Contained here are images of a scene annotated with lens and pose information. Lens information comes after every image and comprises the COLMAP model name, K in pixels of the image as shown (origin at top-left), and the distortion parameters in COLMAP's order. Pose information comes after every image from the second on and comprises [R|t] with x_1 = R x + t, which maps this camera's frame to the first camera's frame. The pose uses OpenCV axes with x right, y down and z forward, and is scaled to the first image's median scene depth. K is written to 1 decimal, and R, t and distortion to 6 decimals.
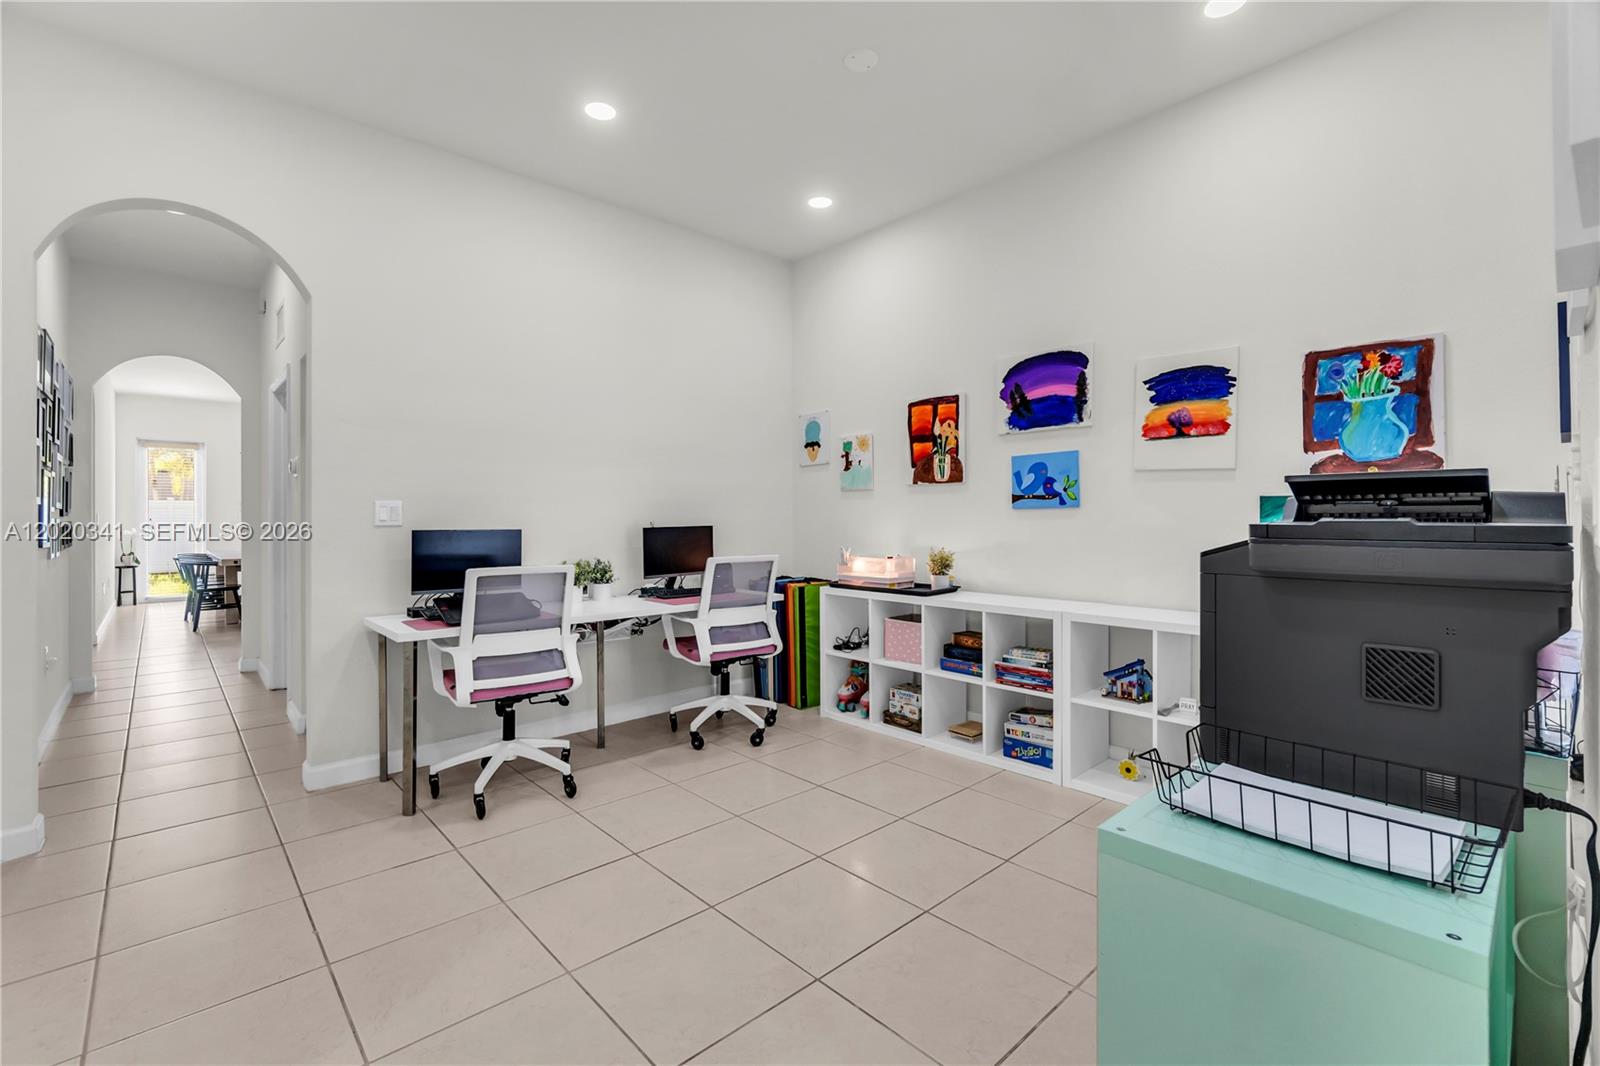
lens RADIAL K [[694.7, 0, 786.1], [0, 694.7, 525.2], [0, 0, 1]] dist [-0.000943, -0.000202]
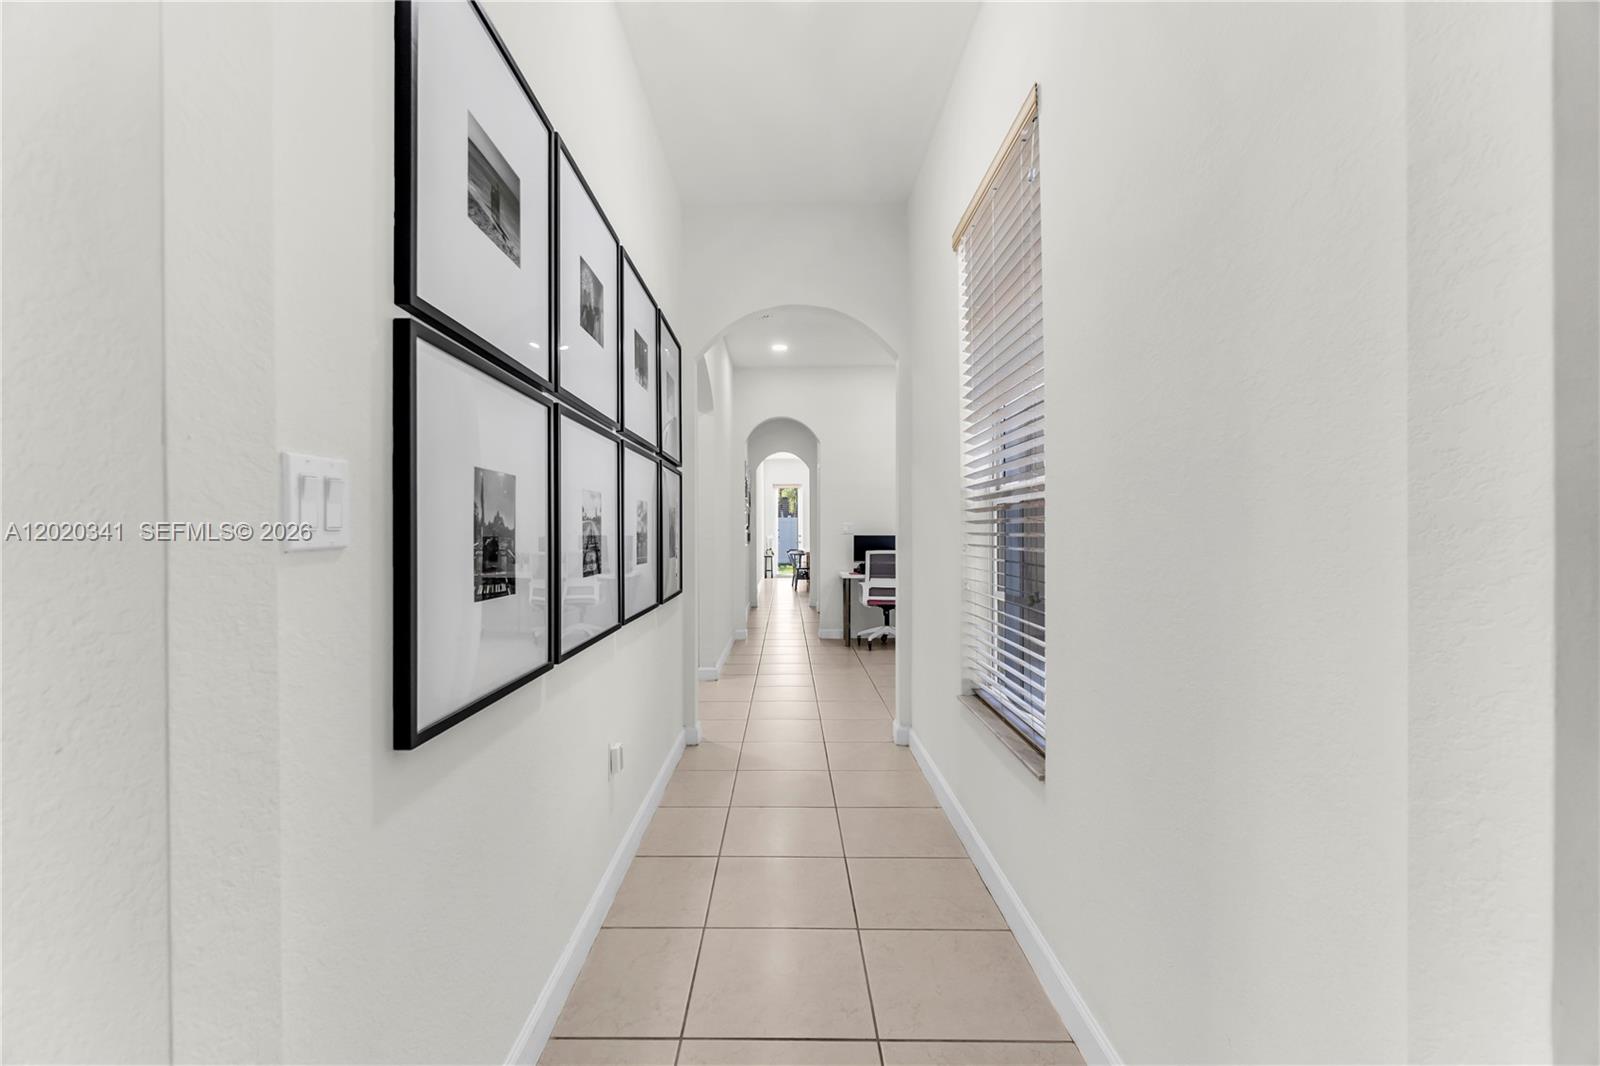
lens RADIAL K [[694.7, 0, 793.7], [0, 694.7, 534.2], [0, 0, 1]] dist [-0.000943, -0.000202]
pose [[0.748421, 0.003063, -0.663217, 0.754982], [-0.002192, 0.999995, 0.002144, -0.001808], [0.663221, -0.000150, 0.748424, -0.785934]]
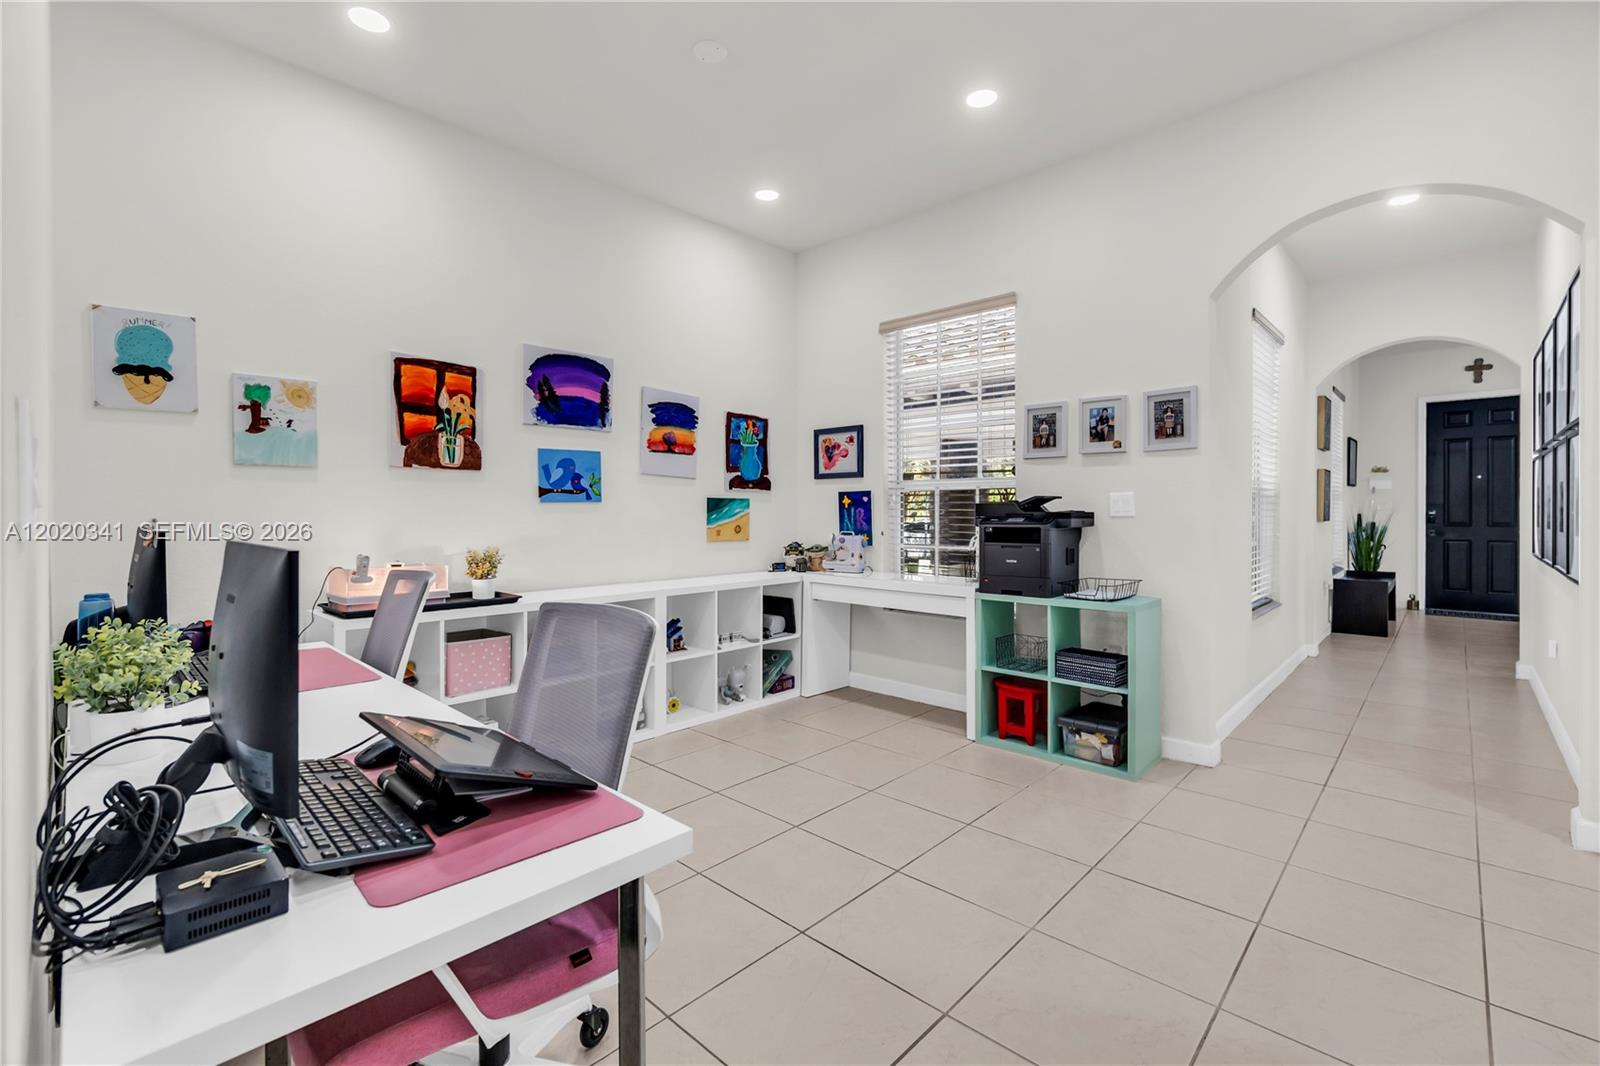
lens RADIAL K [[694.7, 0, 796.5], [0, 694.7, 518.7], [0, 0, 1]] dist [-0.000943, -0.000202]
pose [[-0.069057, -0.015520, 0.997492, -0.670364], [0.002373, 0.999874, 0.015722, -0.014826], [-0.997610, 0.003452, -0.069011, 0.701108]]
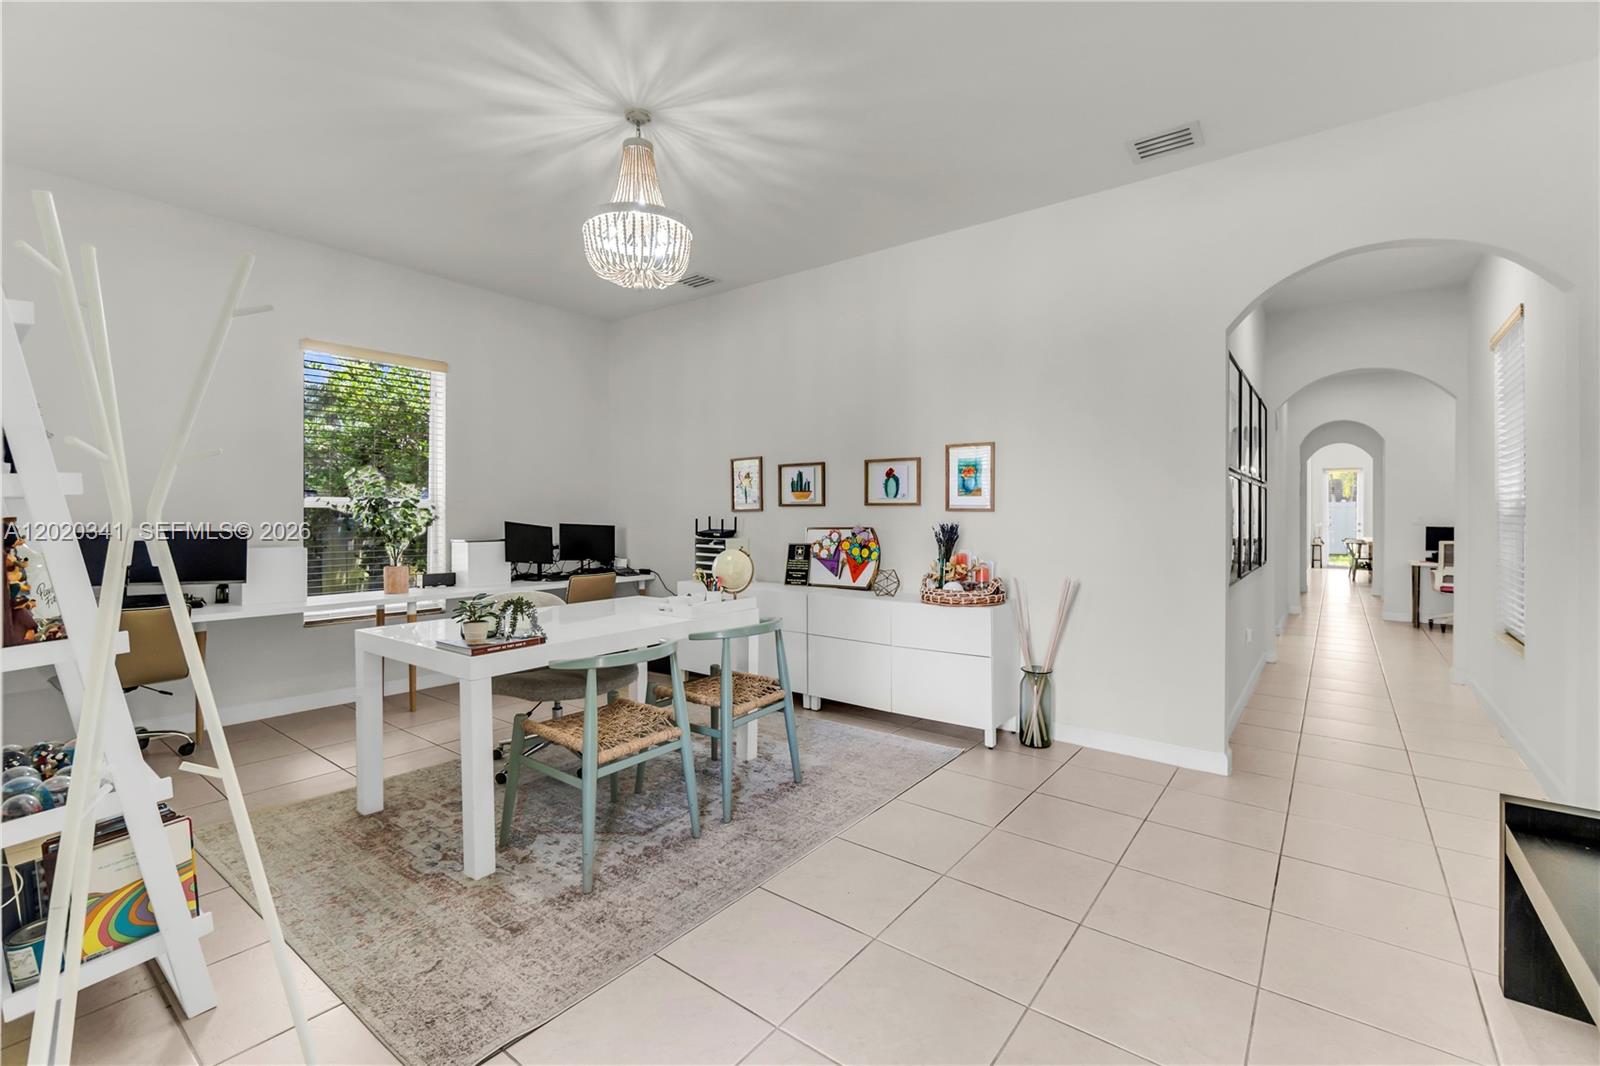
lens RADIAL K [[694.7, 0, 798.5], [0, 694.7, 522.8], [0, 0, 1]] dist [-0.000943, -0.000202]
pose [[0.175987, 0.010258, -0.984339, 1.332065], [-0.001957, 0.999947, 0.010071, -0.023862], [0.984391, 0.000154, 0.175998, -1.464212]]
